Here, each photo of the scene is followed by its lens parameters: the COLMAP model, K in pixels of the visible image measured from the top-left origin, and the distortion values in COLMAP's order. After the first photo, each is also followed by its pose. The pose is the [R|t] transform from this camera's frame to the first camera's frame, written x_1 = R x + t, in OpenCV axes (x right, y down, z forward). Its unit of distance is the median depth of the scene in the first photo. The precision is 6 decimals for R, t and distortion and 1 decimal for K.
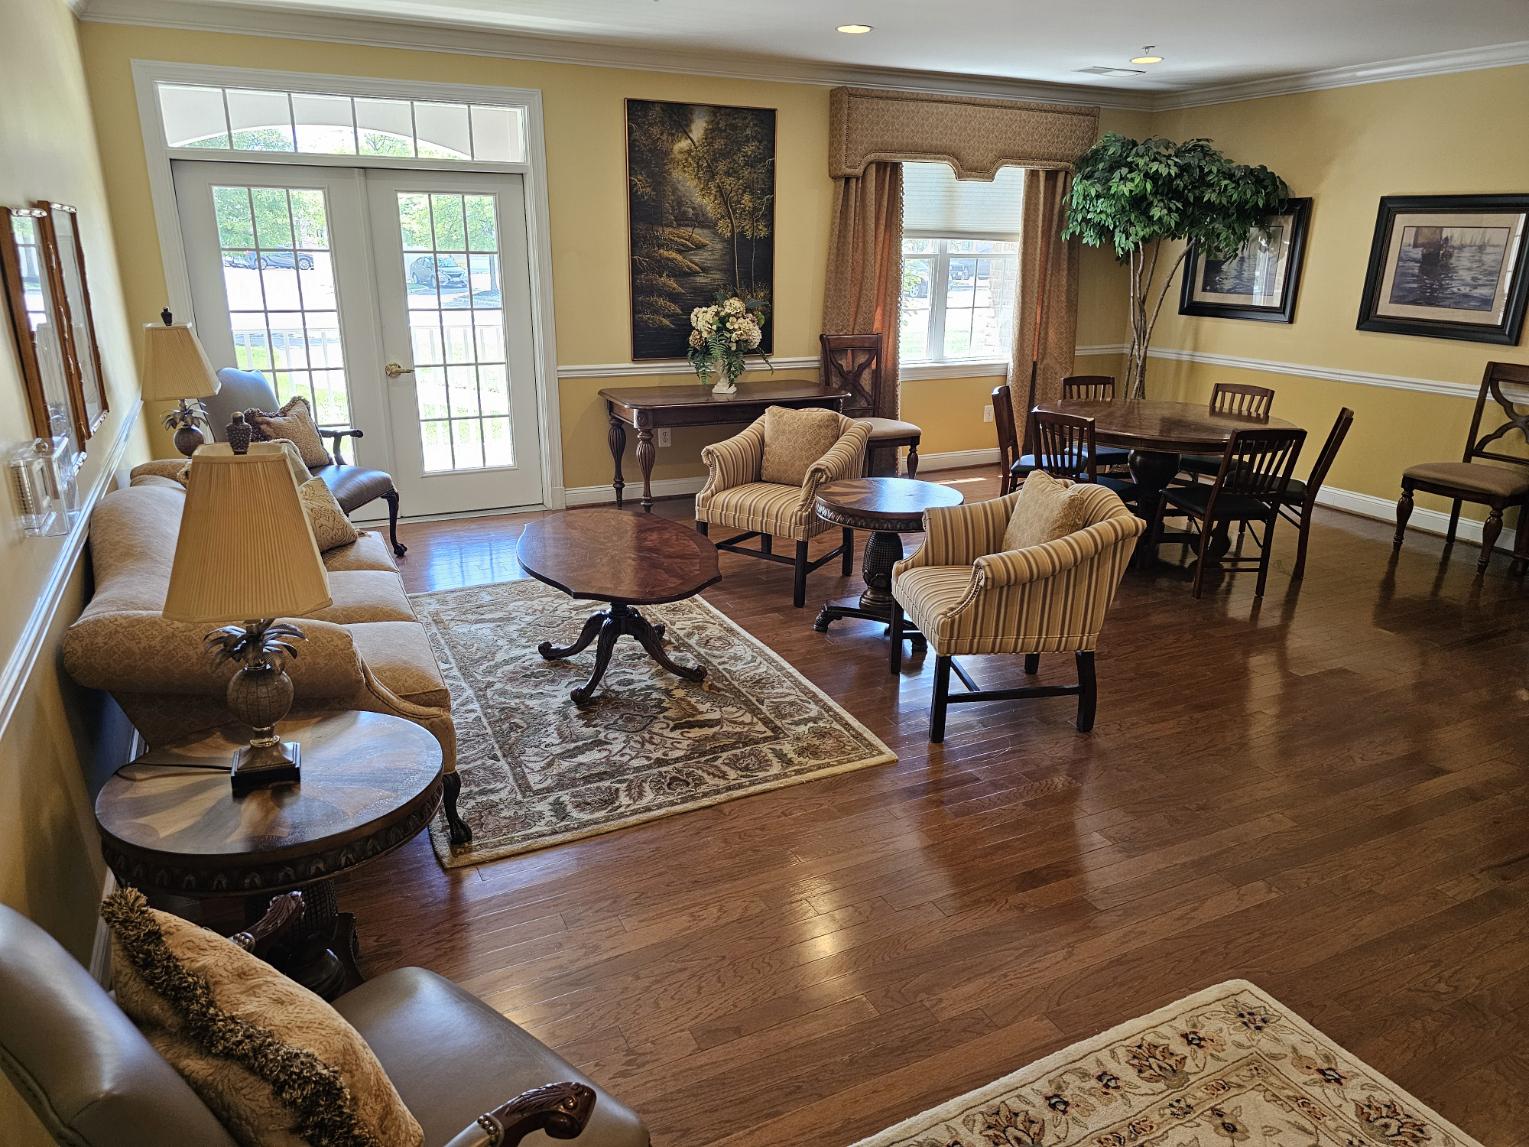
lens RADIAL K [[1030.9, 0, 765.1], [0, 1030.9, 567.5], [0, 0, 1]] dist [0.023637, -0.017709]
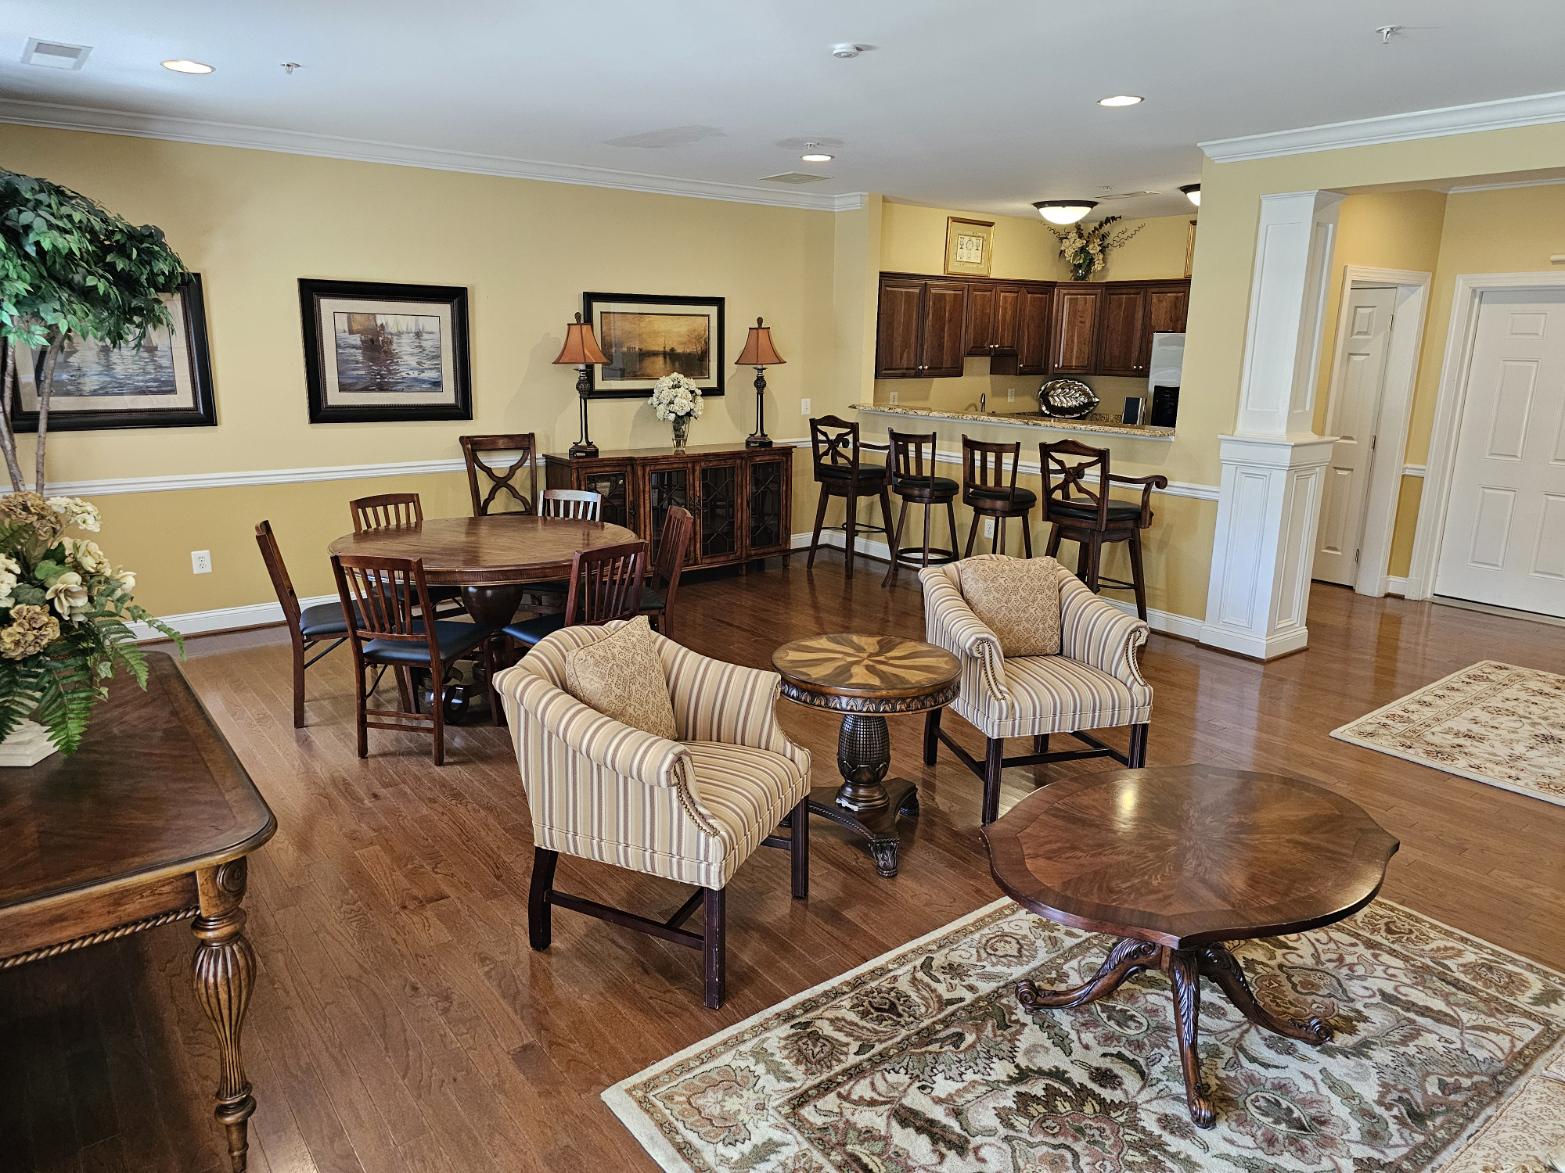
lens RADIAL K [[1055.2, 0, 747.8], [0, 1055.2, 575.5], [0, 0, 1]] dist [0.023637, -0.017709]
pose [[-0.178688, -0.231670, 0.956242, -0.450920], [0.284629, 0.918158, 0.275630, -0.278982], [-0.941837, 0.321426, -0.098124, 0.853191]]
